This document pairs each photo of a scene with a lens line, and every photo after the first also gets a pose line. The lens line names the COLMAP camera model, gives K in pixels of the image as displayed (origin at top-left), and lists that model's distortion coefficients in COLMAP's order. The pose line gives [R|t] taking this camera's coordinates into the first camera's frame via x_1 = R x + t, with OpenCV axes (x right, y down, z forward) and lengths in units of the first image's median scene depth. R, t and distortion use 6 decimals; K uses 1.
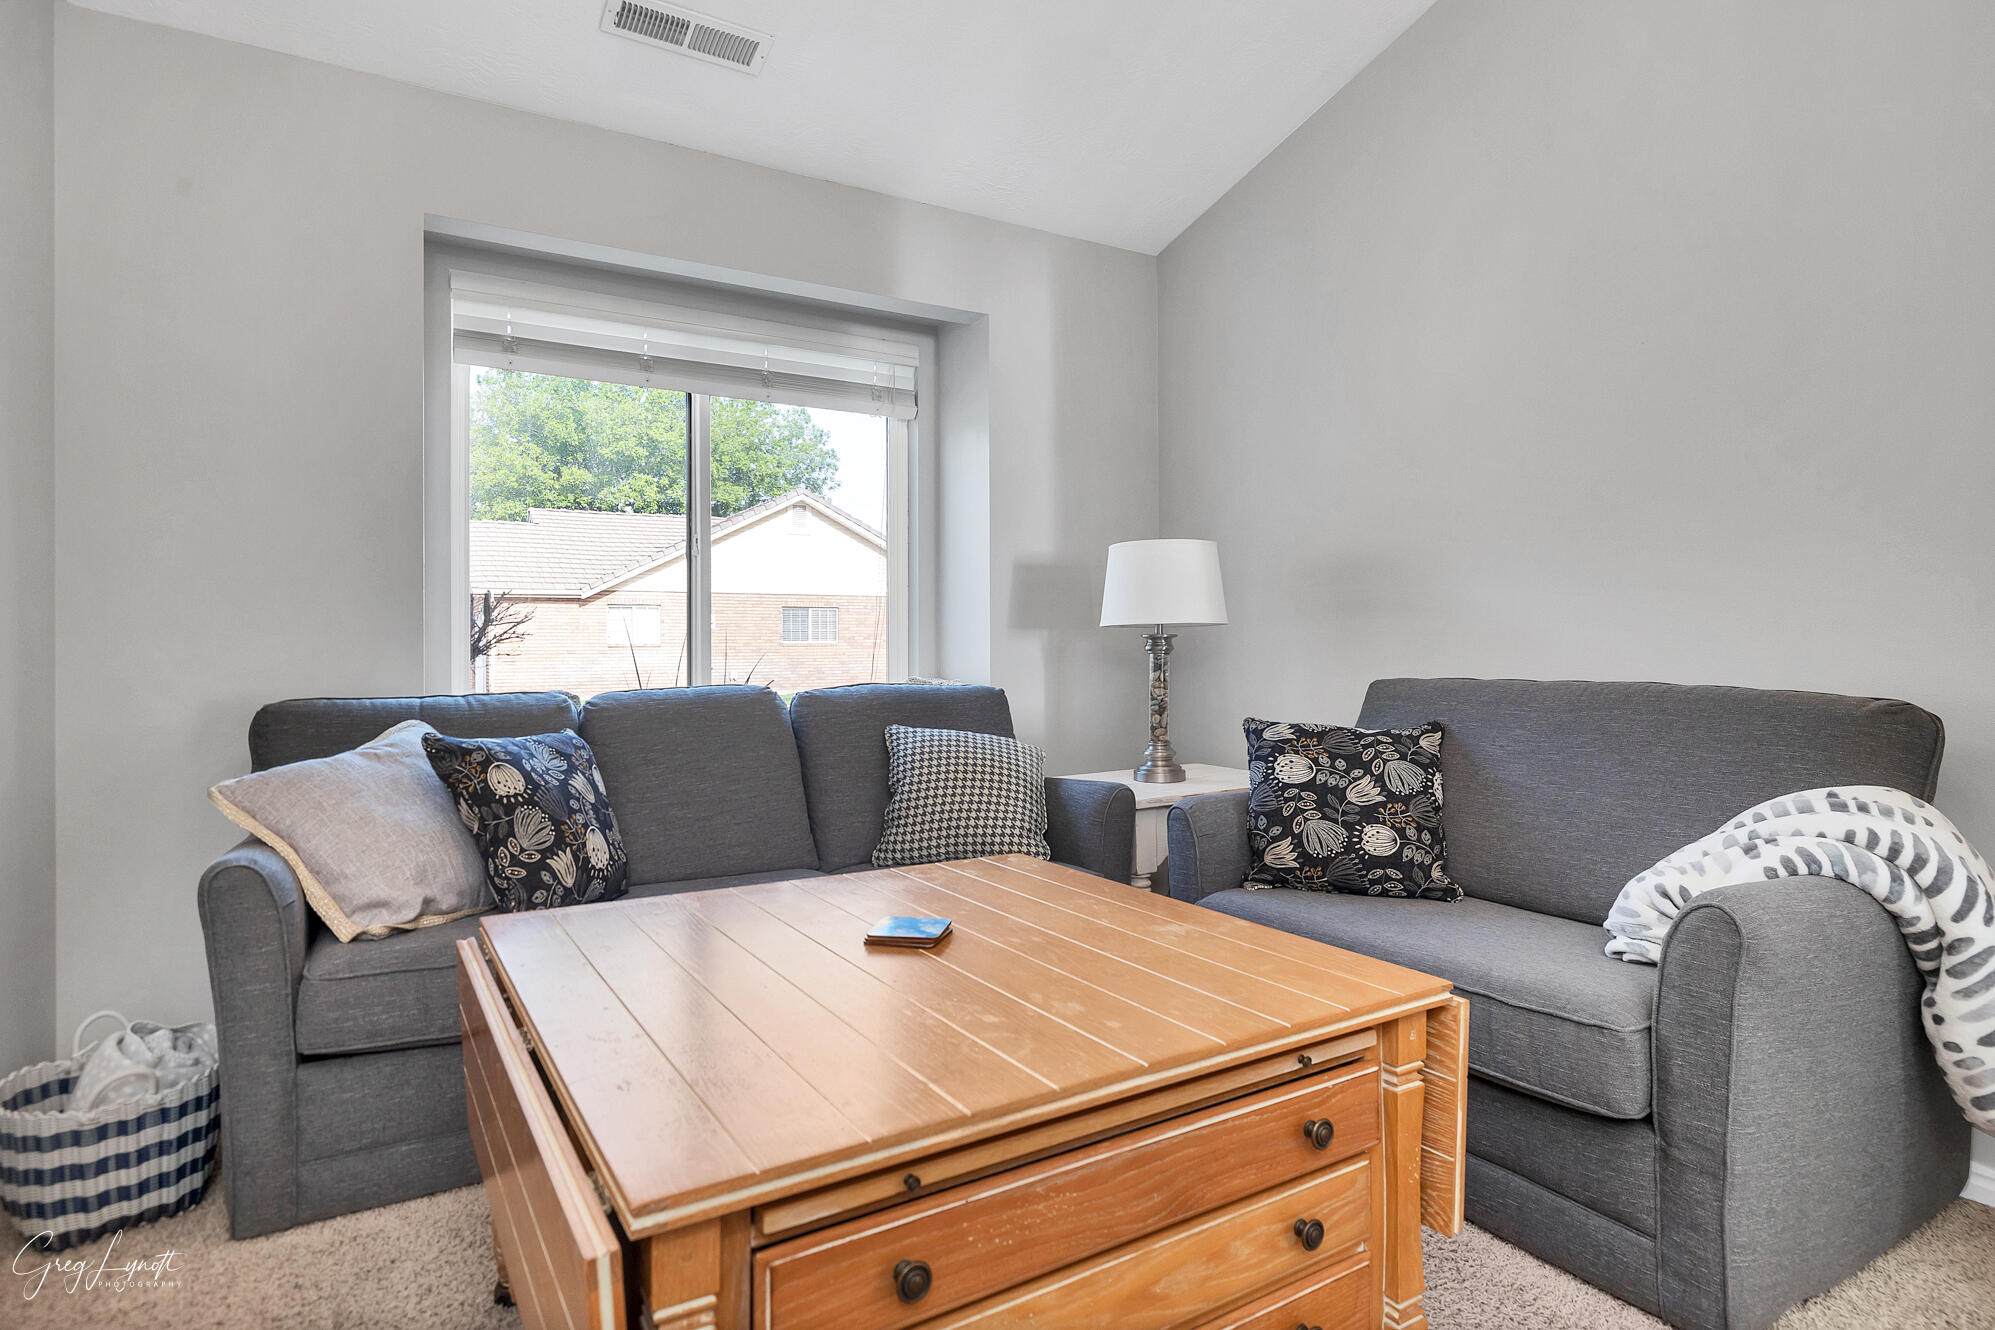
lens RADIAL K [[1056.9, 0, 999.8], [0, 1056.9, 641.3], [0, 0, 1]] dist [-0.003780, -0.000237]
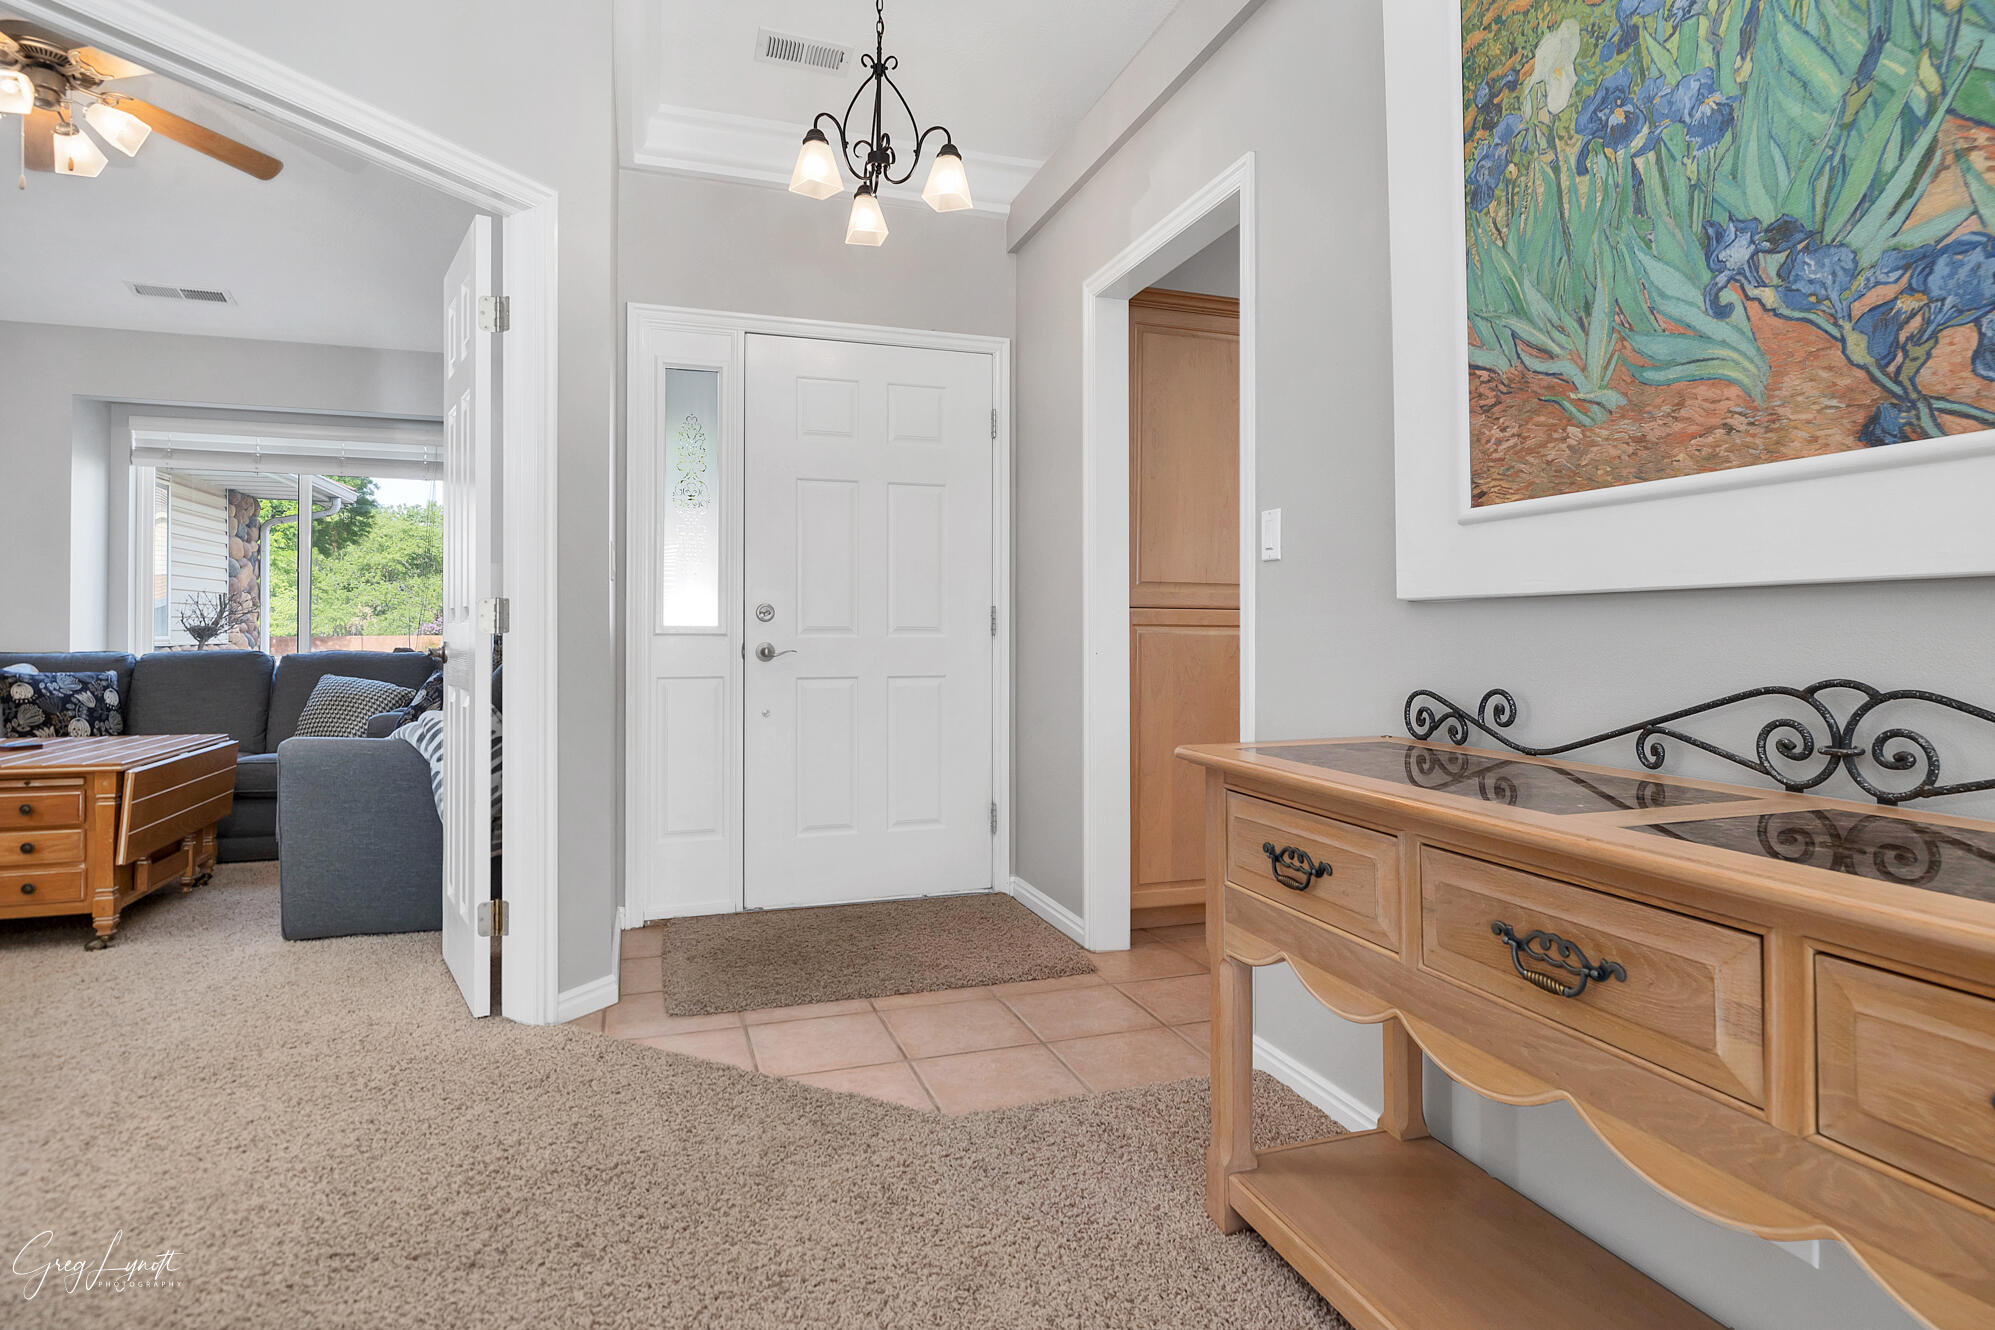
lens RADIAL K [[1062.6, 0, 999.0], [0, 1062.6, 624.0], [0, 0, 1]] dist [-0.000592, -0.000223]
pose [[0.977024, 0.004677, -0.213080, 1.794762], [-0.004925, 0.999988, -0.000632, -0.008215], [0.213074, 0.001666, 0.977035, -0.601990]]
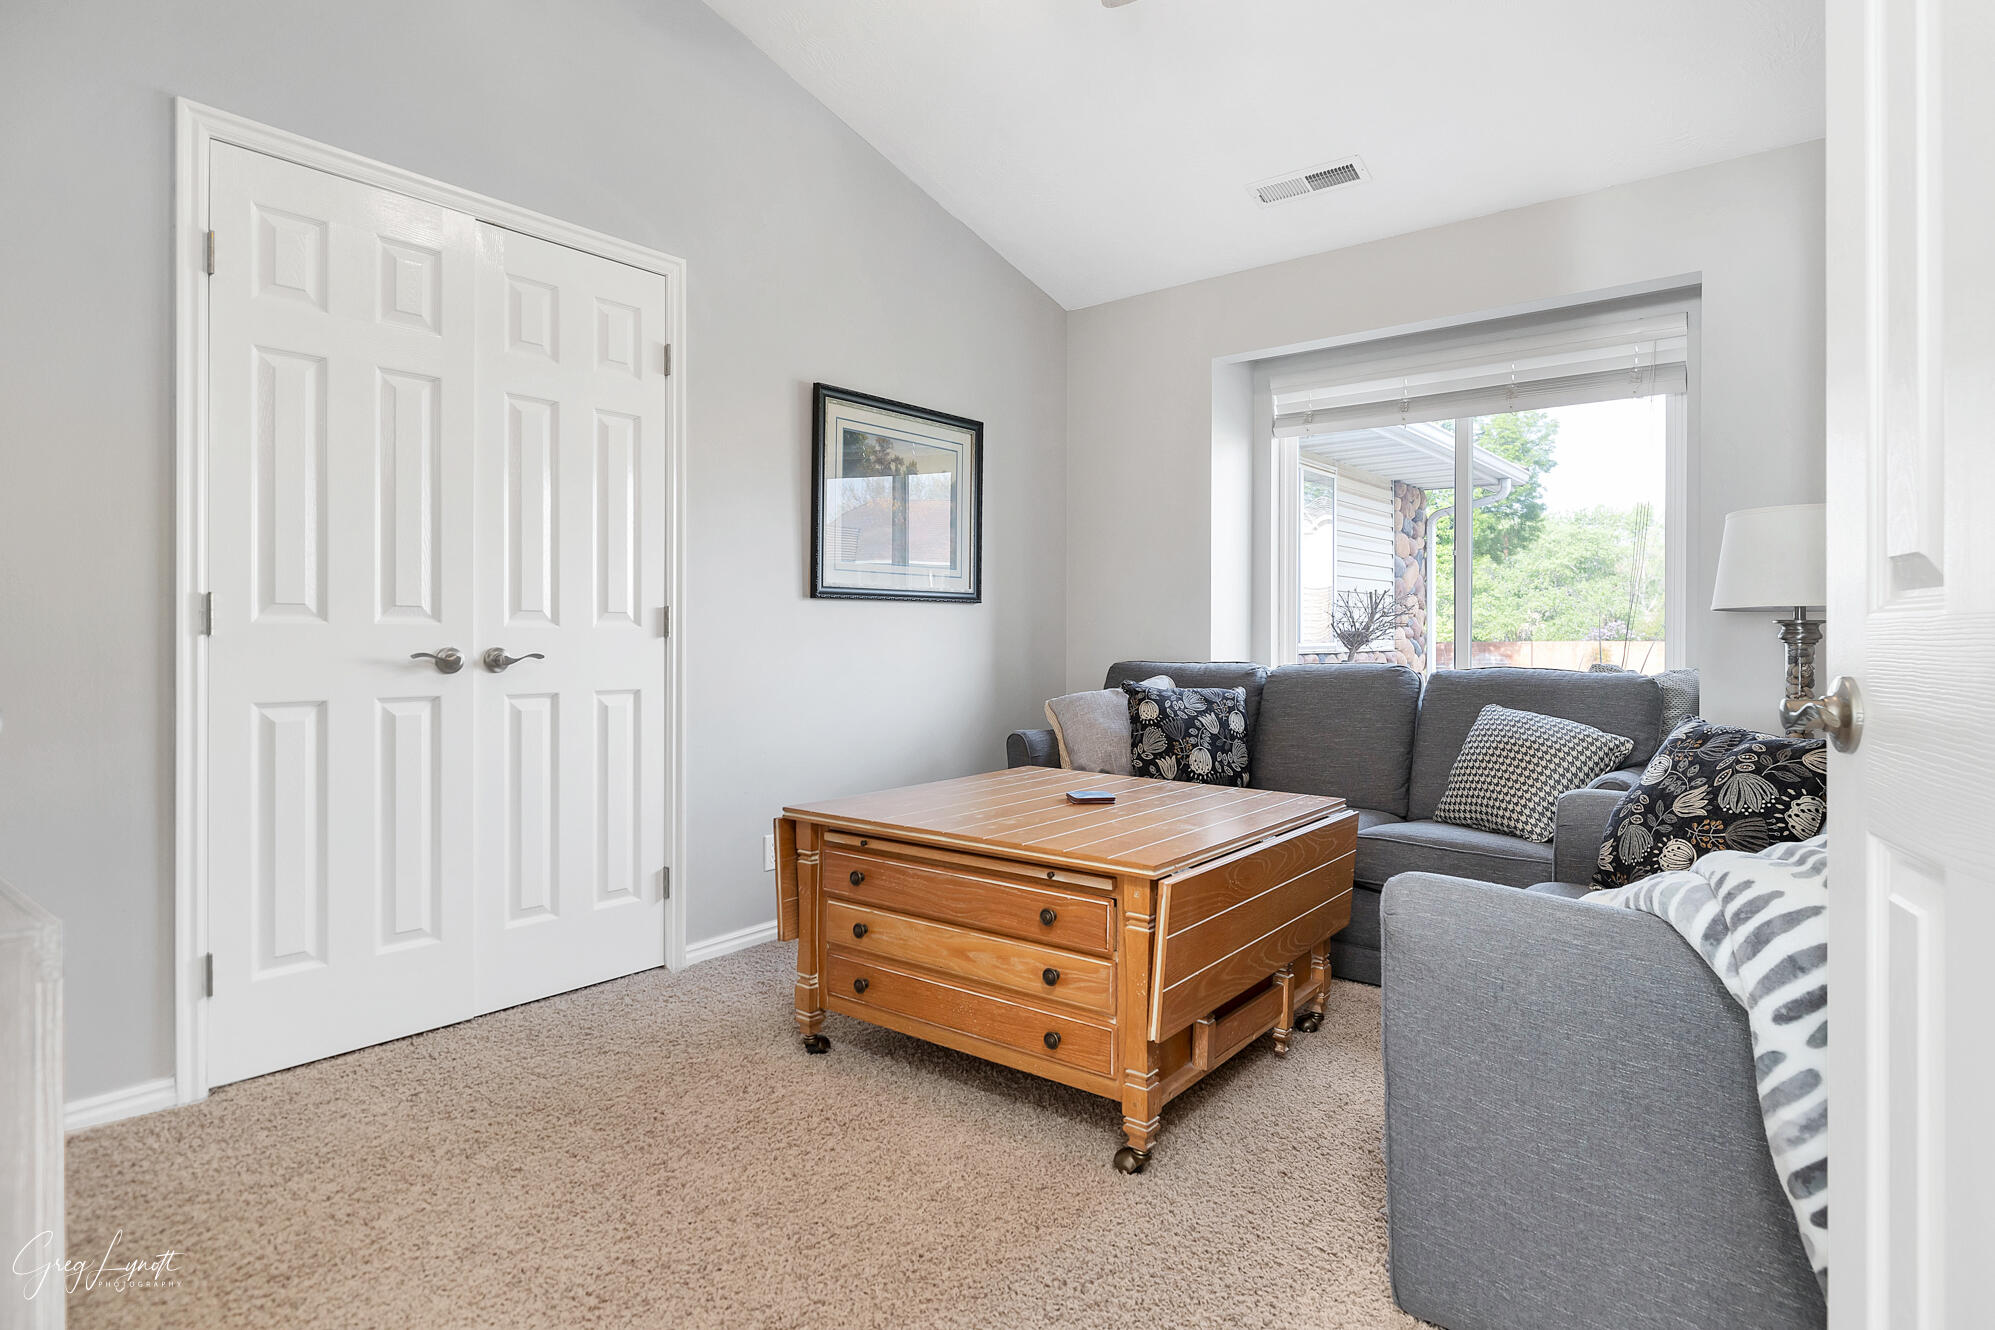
lens RADIAL K [[1056.9, 0, 999.8], [0, 1056.9, 641.3], [0, 0, 1]] dist [-0.003780, -0.000237]
pose [[0.342847, 0.009883, -0.939339, 1.031642], [0.003063, 0.999928, 0.011638, -0.001337], [0.939386, -0.006867, 0.342792, 0.186918]]
